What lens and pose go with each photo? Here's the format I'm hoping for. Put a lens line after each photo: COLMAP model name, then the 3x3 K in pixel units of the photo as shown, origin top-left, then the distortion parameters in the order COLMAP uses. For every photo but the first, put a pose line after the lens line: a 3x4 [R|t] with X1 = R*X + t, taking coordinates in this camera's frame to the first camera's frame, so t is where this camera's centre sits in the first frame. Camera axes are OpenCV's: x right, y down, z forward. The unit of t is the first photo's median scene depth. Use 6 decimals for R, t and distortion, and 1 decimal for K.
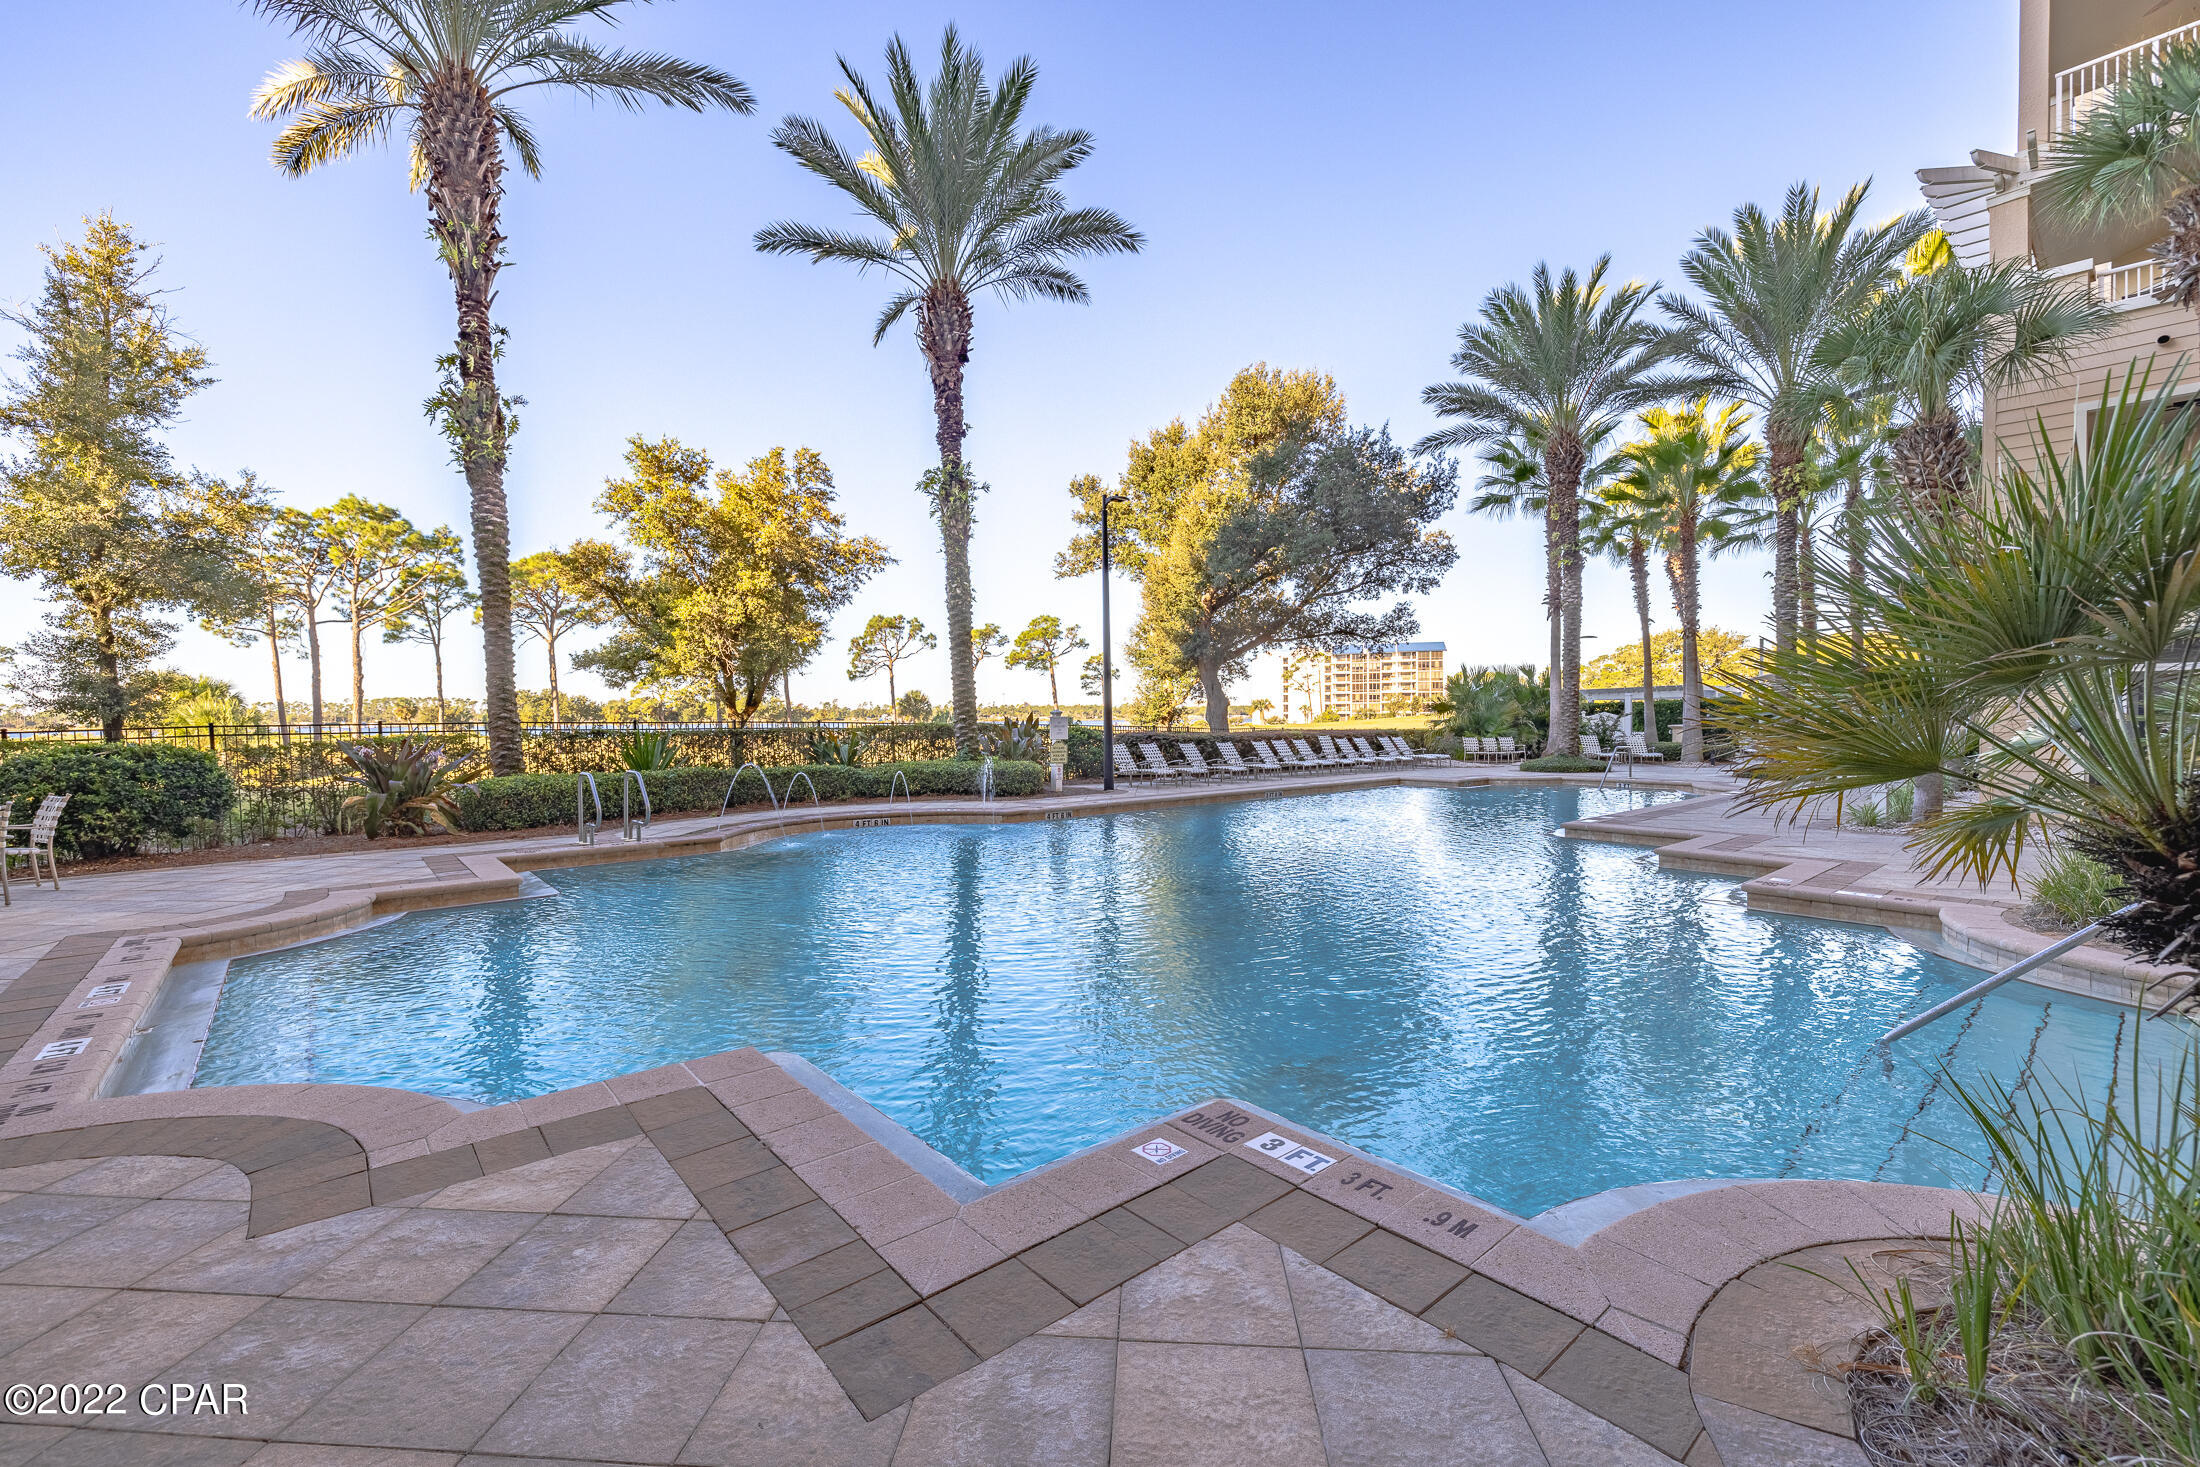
lens RADIAL K [[911.8, 0, 1099.3], [0, 911.8, 729.7], [0, 0, 1]] dist [-0.001147, -0.000416]
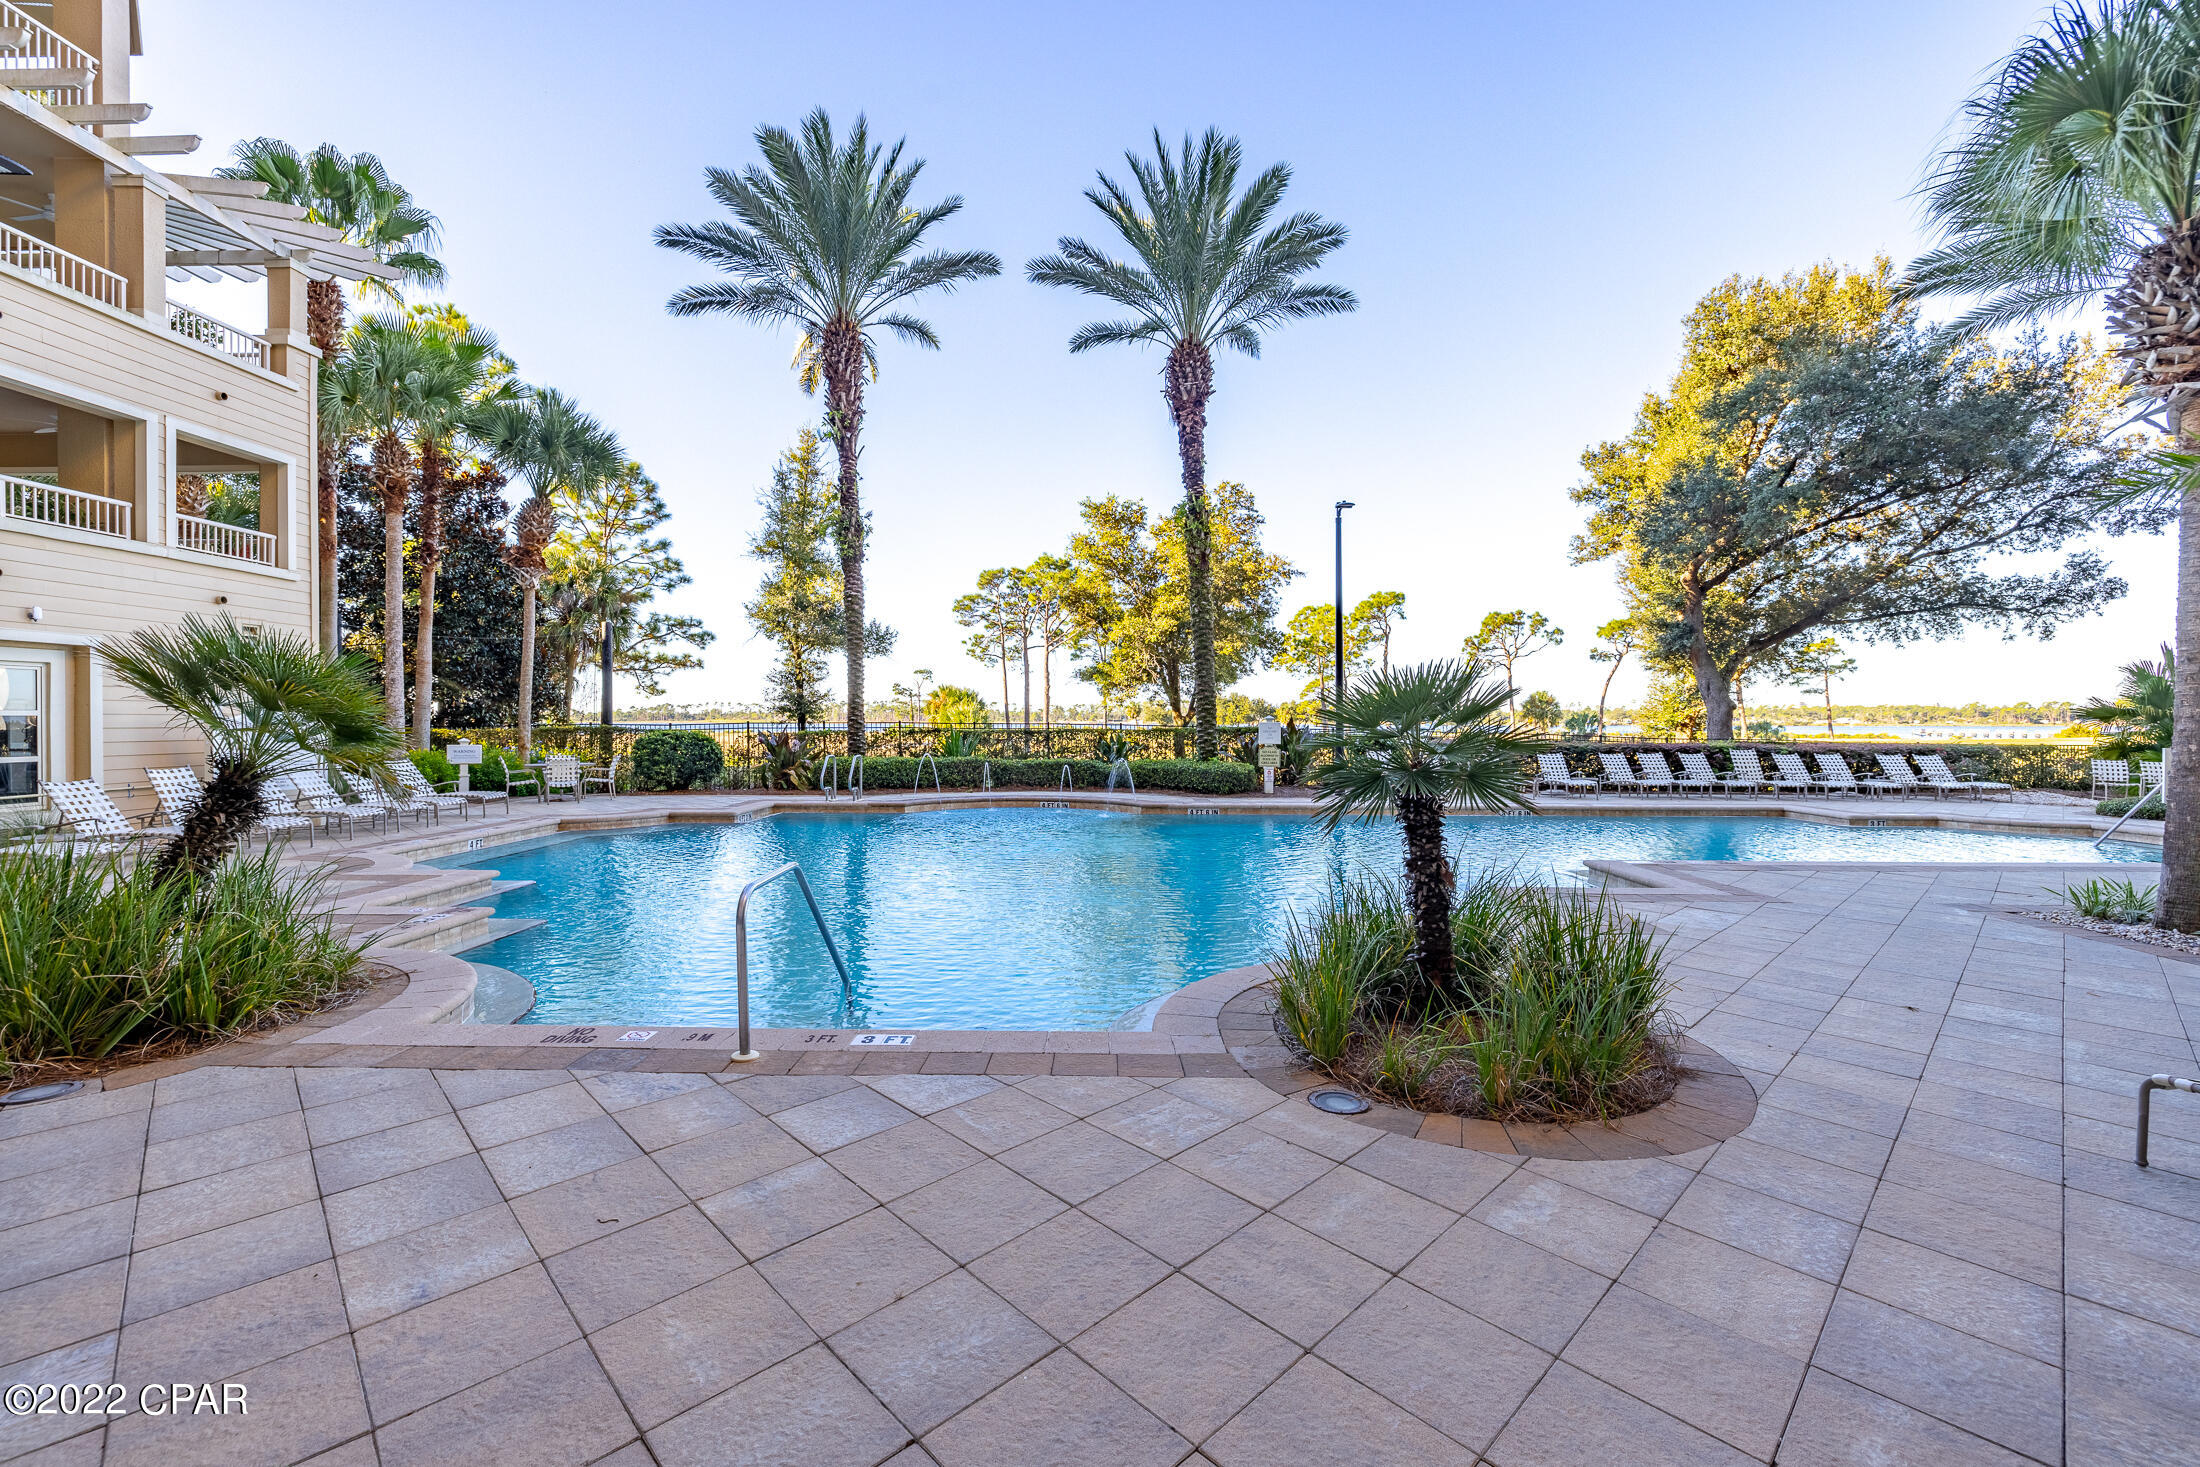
lens RADIAL K [[911.8, 0, 1074.0], [0, 911.8, 726.6], [0, 0, 1]] dist [-0.001147, -0.000416]
pose [[0.744206, 0.013400, -0.667816, 0.282788], [-0.016598, 0.999861, 0.001566, -0.004174], [0.667744, 0.009919, 0.744325, 0.036020]]
